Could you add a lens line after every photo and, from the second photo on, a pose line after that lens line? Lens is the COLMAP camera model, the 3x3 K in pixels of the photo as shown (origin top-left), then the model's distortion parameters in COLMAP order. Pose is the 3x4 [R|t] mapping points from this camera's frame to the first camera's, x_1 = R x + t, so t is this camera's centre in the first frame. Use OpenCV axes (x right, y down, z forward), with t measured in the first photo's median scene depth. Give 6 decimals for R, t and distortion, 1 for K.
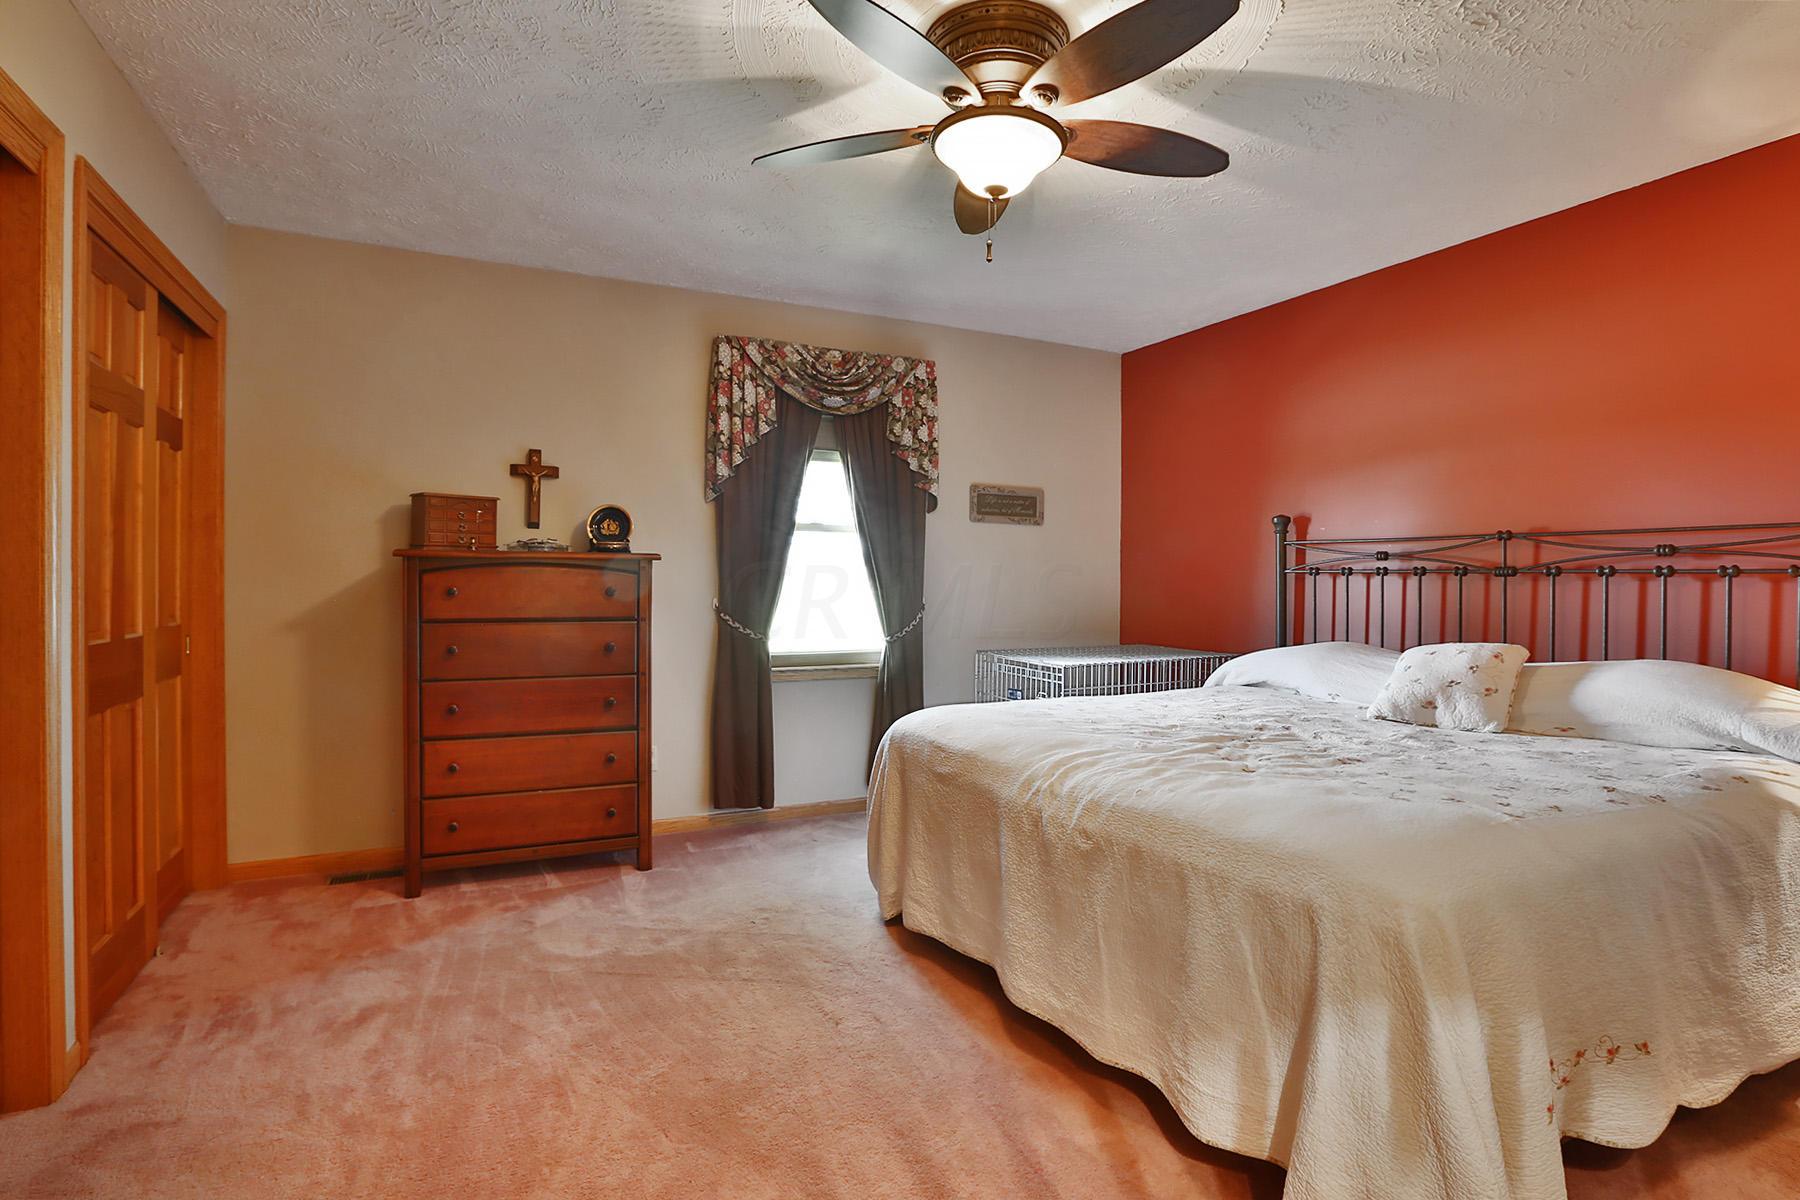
lens RADIAL K [[811.2, 0, 893.3], [0, 811.2, 589.6], [0, 0, 1]] dist [-0.066616, 0.029981]
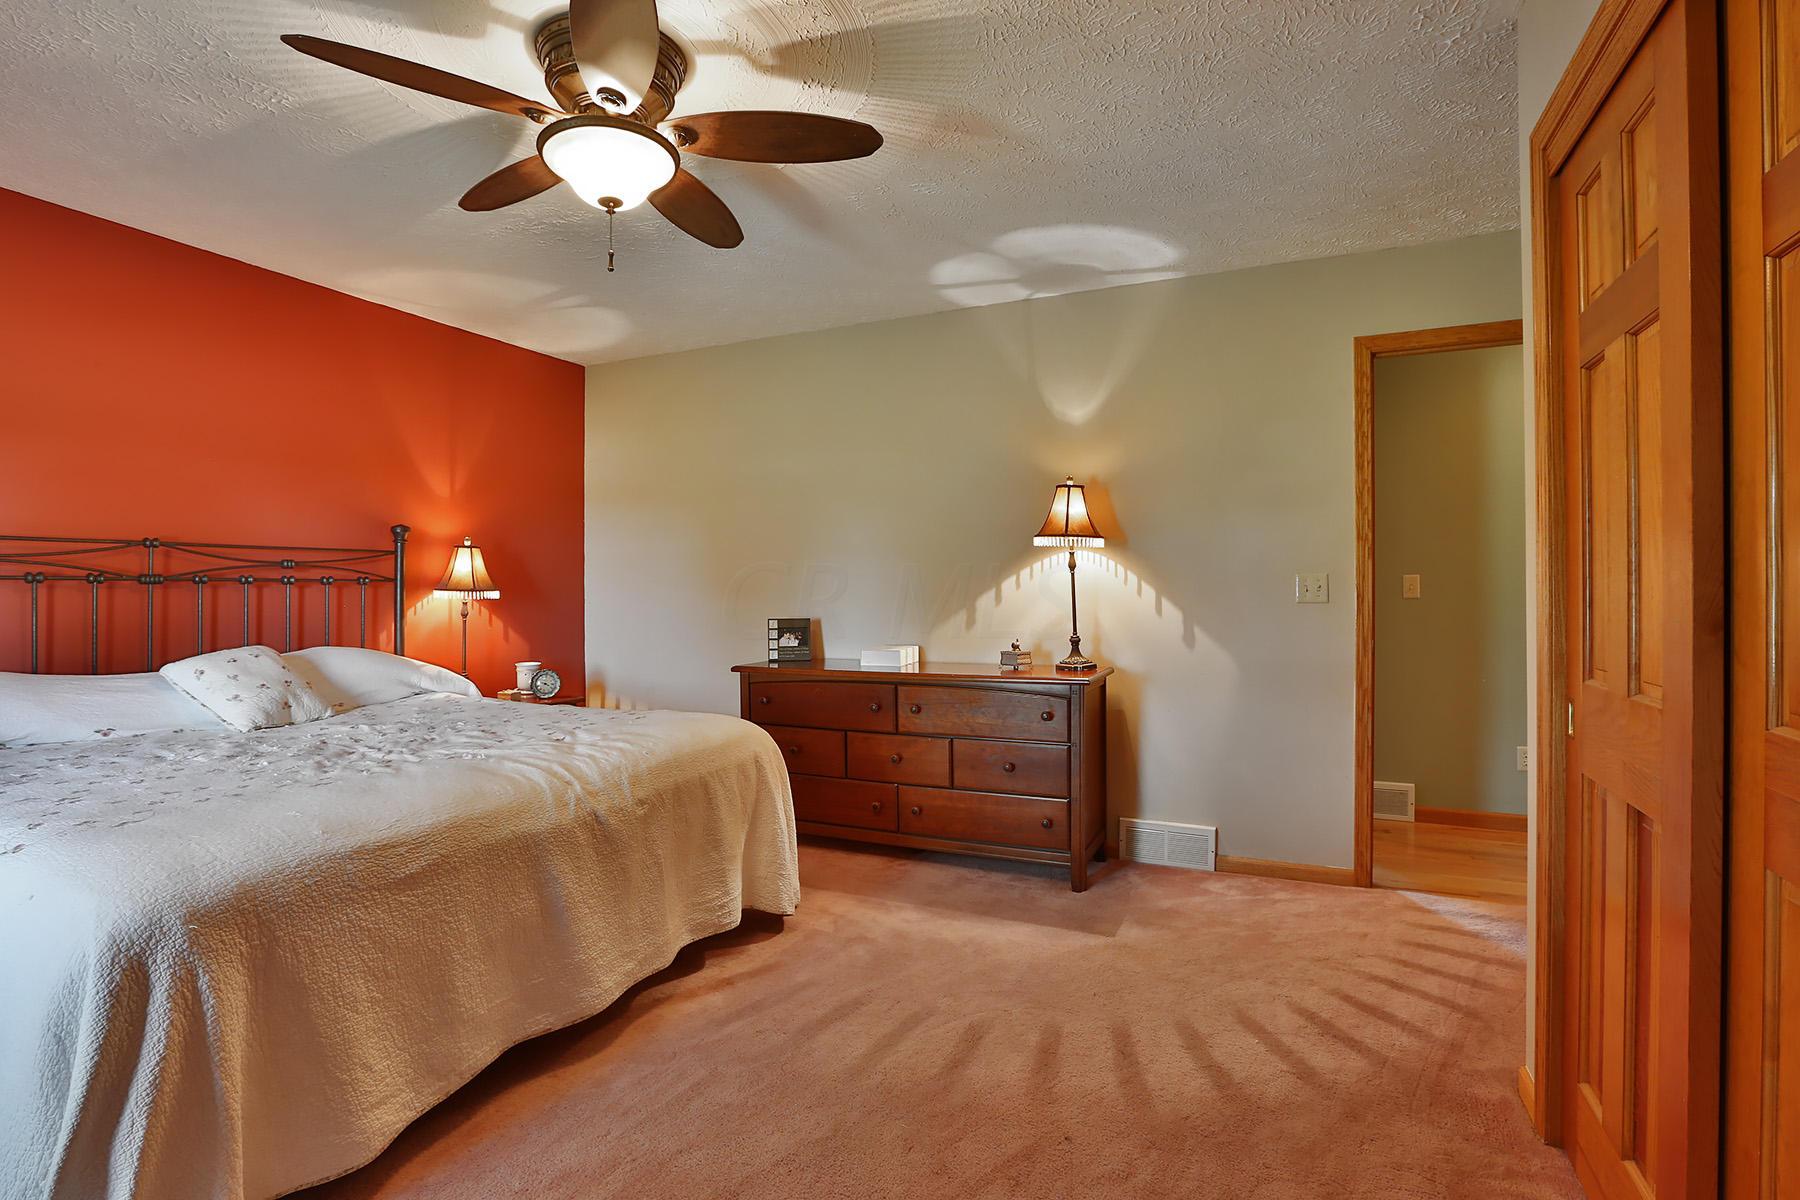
lens RADIAL K [[811.2, 0, 893.3], [0, 811.2, 589.6], [0, 0, 1]] dist [-0.066616, 0.029981]
pose [[-0.584246, -0.007016, 0.811546, -0.722913], [0.008889, 0.999847, 0.015043, -0.020626], [-0.811528, 0.016002, -0.584095, 1.055592]]
